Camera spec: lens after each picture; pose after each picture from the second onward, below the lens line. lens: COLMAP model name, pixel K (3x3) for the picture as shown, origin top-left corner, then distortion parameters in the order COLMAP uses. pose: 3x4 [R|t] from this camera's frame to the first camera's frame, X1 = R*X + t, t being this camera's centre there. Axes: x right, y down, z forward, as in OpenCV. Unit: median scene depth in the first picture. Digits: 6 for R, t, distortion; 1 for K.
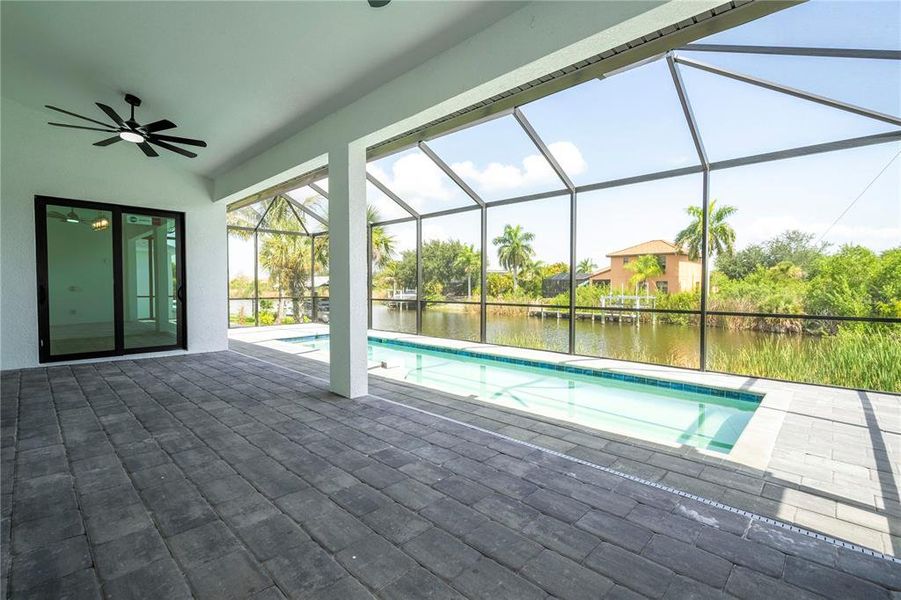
lens RADIAL K [[410.1, 0, 455.6], [0, 410.1, 302.1], [0, 0, 1]] dist [-0.006221, 0.001564]
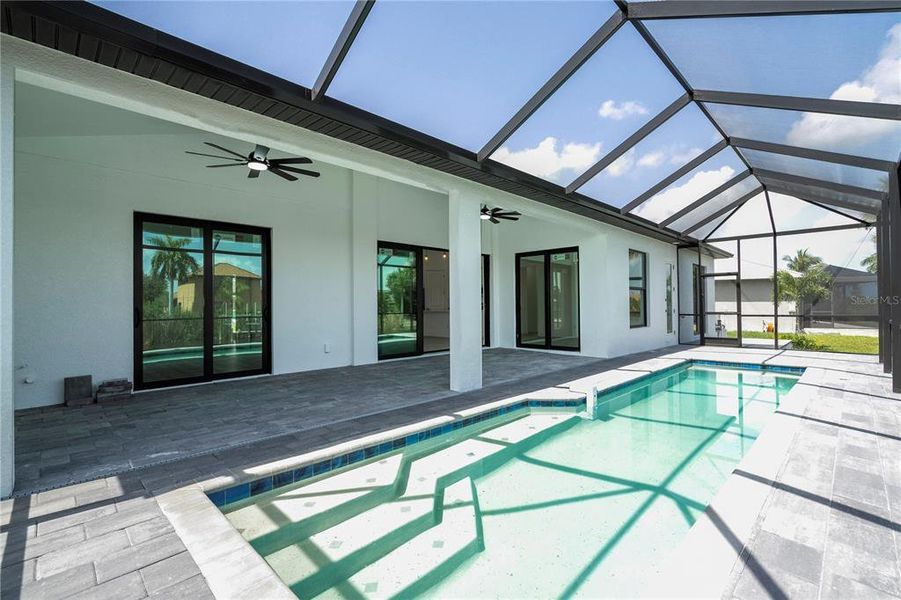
lens RADIAL K [[410.1, 0, 457.7], [0, 410.1, 298.8], [0, 0, 1]] dist [-0.006221, 0.001564]
pose [[-0.025363, -0.016770, -0.999538, 1.757663], [-0.032972, 0.999329, -0.015930, -0.051569], [0.999134, 0.032553, -0.025899, 1.779460]]
